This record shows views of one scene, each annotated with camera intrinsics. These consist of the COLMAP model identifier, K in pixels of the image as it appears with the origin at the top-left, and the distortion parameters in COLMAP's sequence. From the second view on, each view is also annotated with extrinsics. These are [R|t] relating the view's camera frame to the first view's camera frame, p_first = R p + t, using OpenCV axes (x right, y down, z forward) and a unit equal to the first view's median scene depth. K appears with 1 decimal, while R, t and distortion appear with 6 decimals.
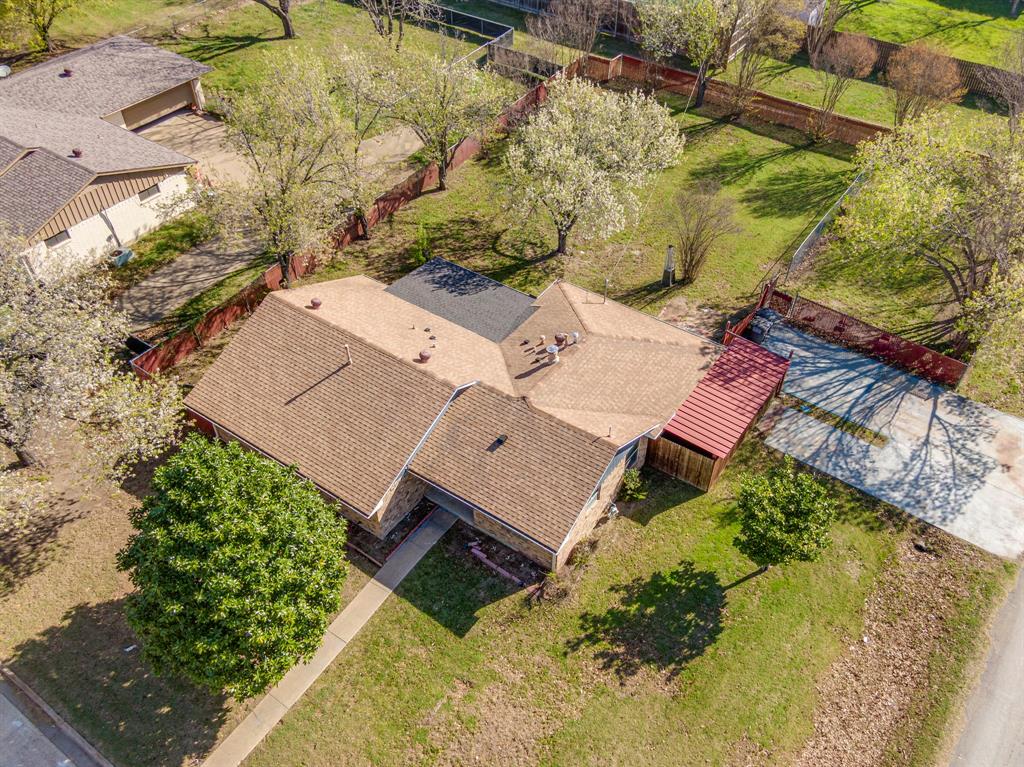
lens RADIAL K [[846.8, 0, 514.0], [0, 846.8, 403.3], [0, 0, 1]] dist [0.053768, -0.024003]
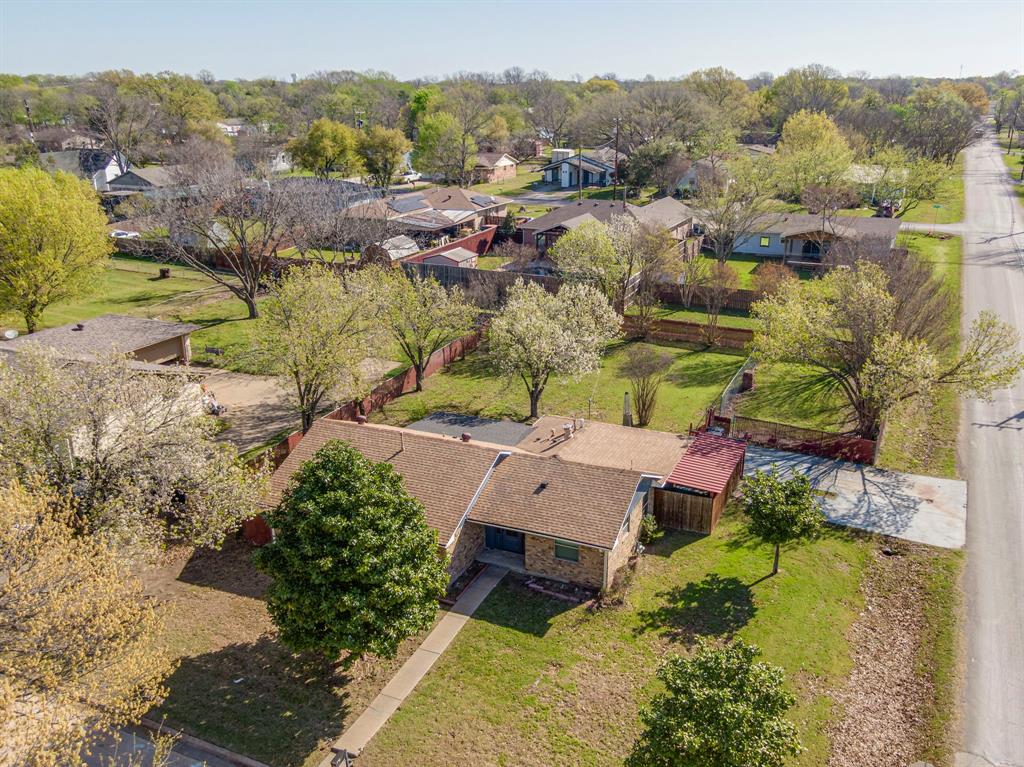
lens RADIAL K [[885.1, 0, 514.6], [0, 885.1, 411.1], [0, 0, 1]] dist [0.051714, -0.020175]
pose [[0.983430, -0.067197, 0.168377, -0.230566], [0.130055, 0.908552, -0.397013, 0.390903], [-0.126301, 0.412333, 0.902236, -0.151030]]
